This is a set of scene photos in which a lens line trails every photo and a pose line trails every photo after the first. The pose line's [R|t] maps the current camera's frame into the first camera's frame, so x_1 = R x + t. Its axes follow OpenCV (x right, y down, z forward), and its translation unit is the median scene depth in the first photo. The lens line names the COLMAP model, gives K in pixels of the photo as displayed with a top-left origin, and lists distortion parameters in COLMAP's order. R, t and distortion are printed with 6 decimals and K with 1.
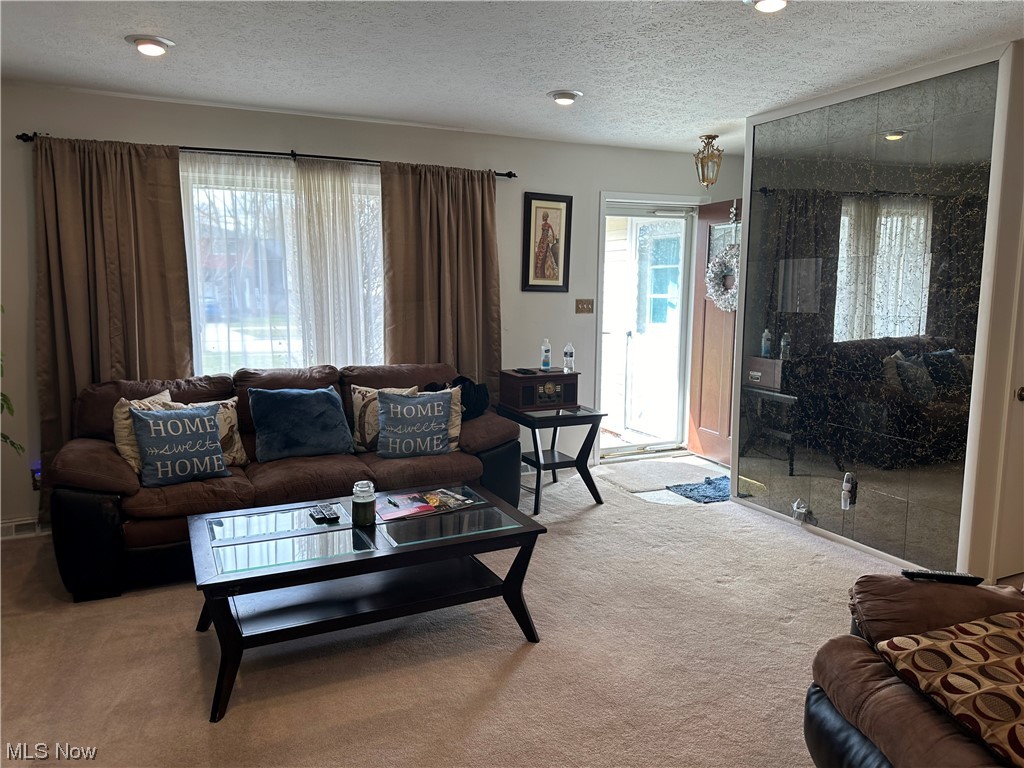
lens RADIAL K [[720.8, 0, 510.6], [0, 720.8, 384.8], [0, 0, 1]] dist [0.074009, -0.114888]
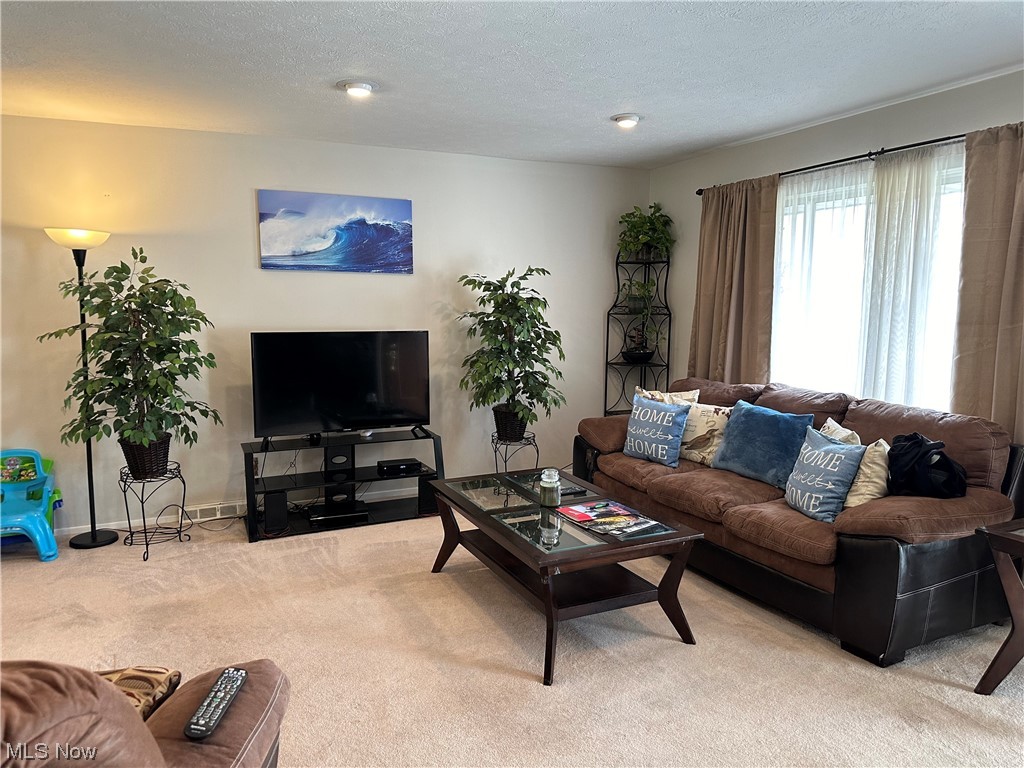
lens RADIAL K [[720.8, 0, 511.2], [0, 720.8, 382.6], [0, 0, 1]] dist [0.074009, -0.114888]
pose [[-0.025457, 0.111118, -0.993481, 0.720213], [-0.138513, 0.983825, 0.113587, -0.097722], [0.990033, 0.140502, -0.009653, 0.716543]]
